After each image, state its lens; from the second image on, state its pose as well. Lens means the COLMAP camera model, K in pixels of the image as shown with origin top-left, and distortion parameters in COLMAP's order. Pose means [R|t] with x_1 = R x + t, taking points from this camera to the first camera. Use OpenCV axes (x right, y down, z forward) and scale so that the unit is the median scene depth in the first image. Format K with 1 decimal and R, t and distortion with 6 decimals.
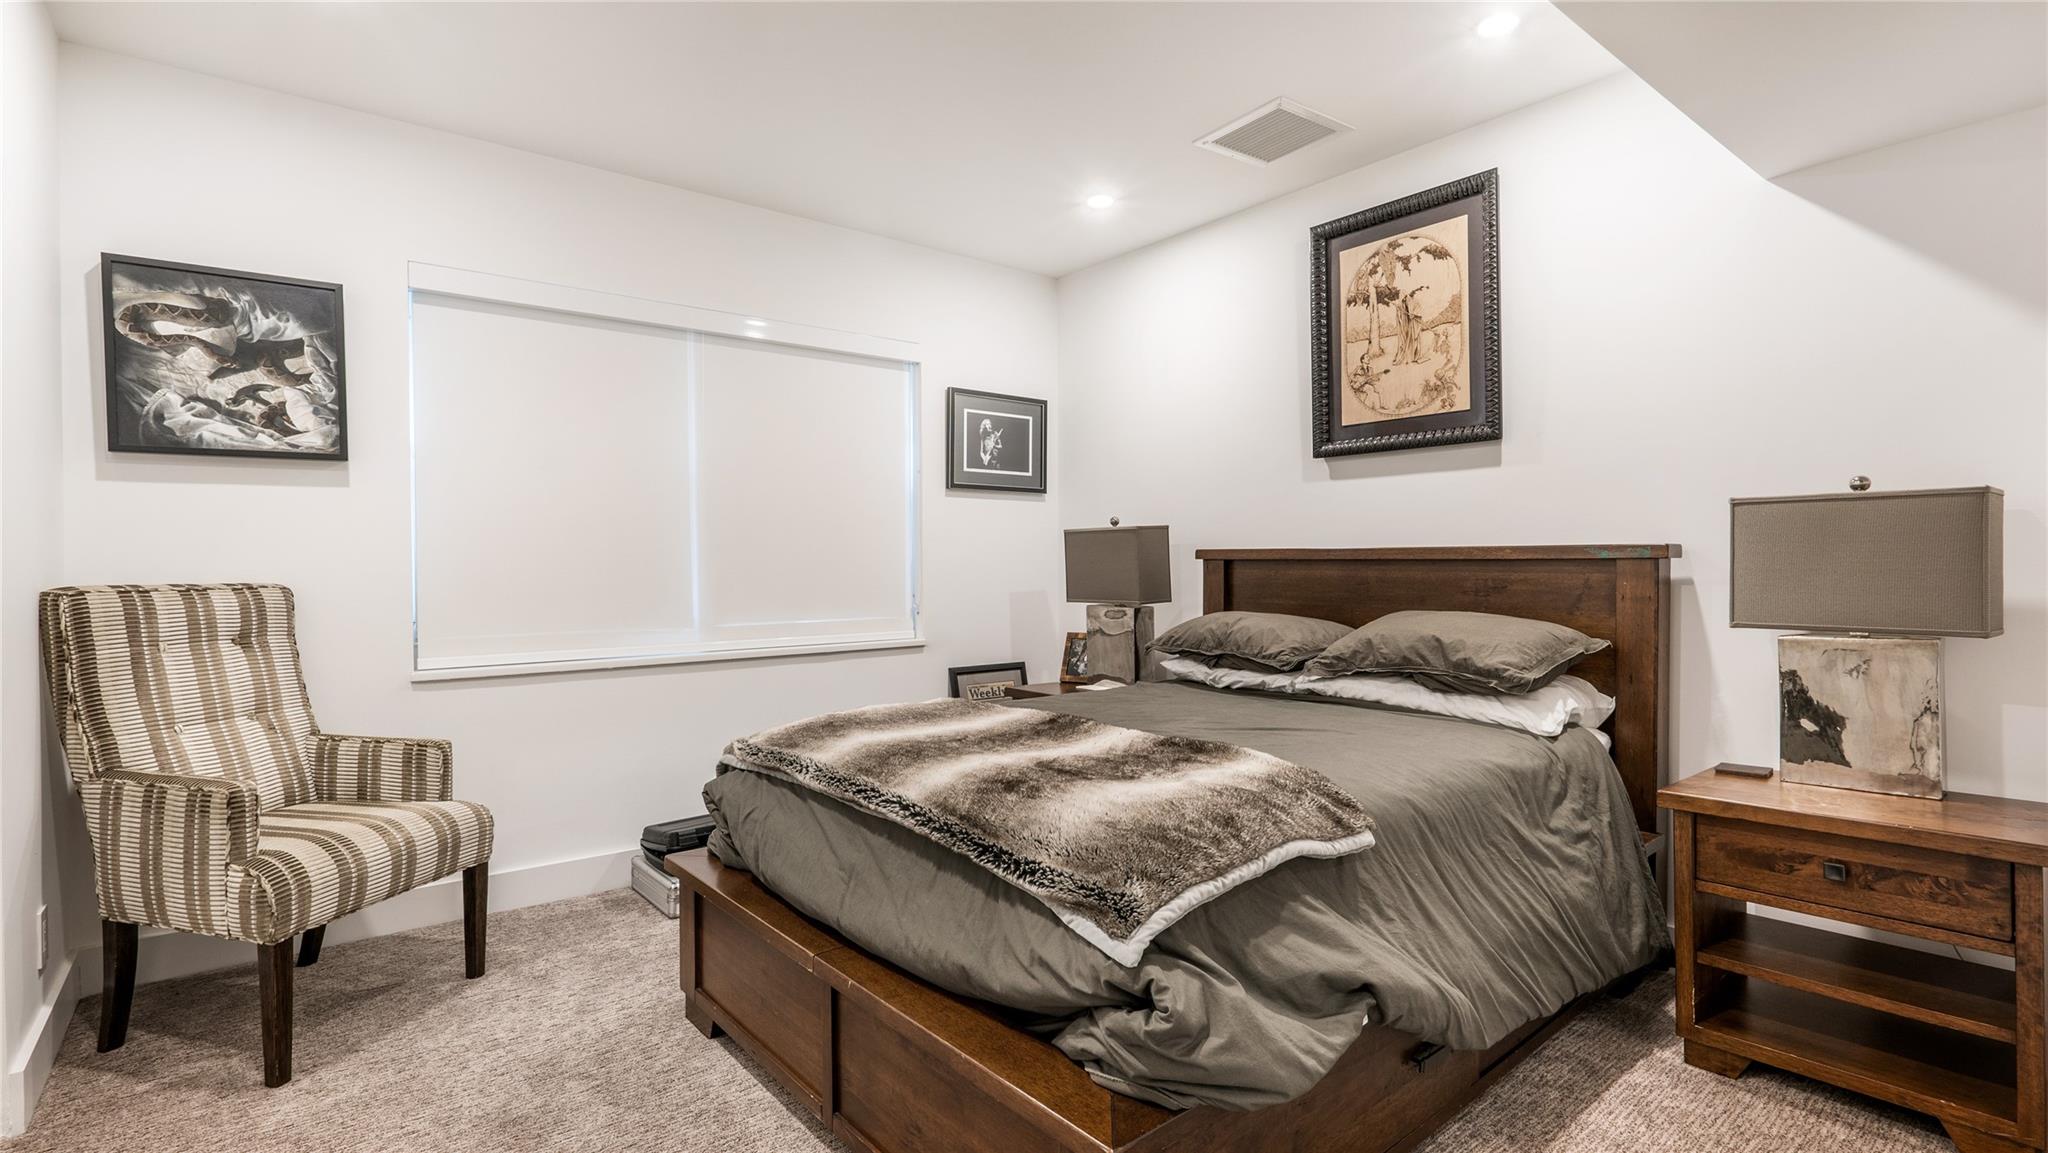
lens RADIAL K [[948.8, 0, 1020.5], [0, 948.8, 569.6], [0, 0, 1]] dist [-0.007781, 0.000930]
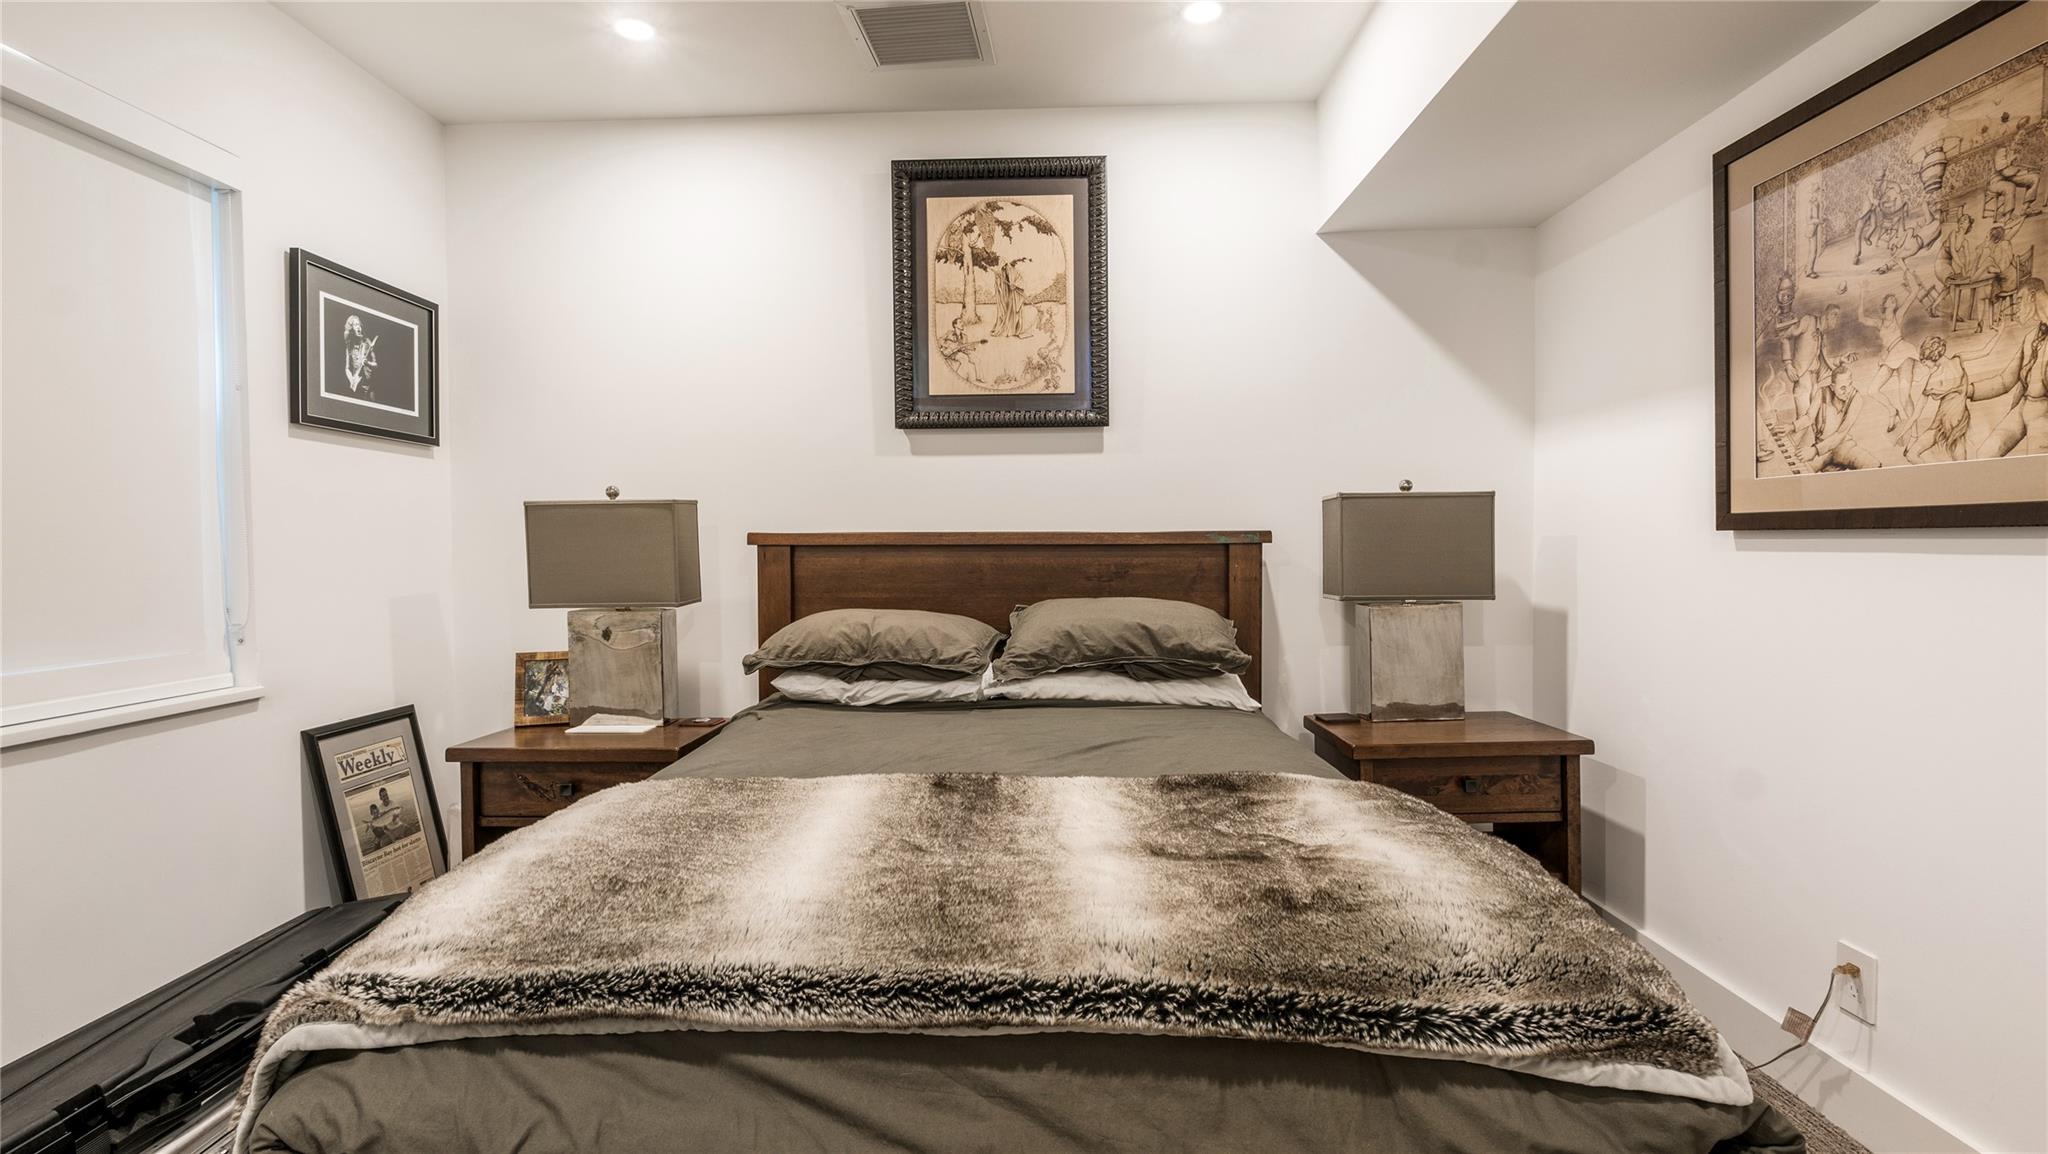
lens RADIAL K [[949.4, 0, 1022.4], [0, 949.4, 573.1], [0, 0, 1]] dist [-0.009382, 0.001498]
pose [[0.646524, -0.020708, 0.762612, -0.307592], [0.009919, 0.999775, 0.018739, -0.000310], [-0.762829, -0.004551, 0.646584, 0.381231]]
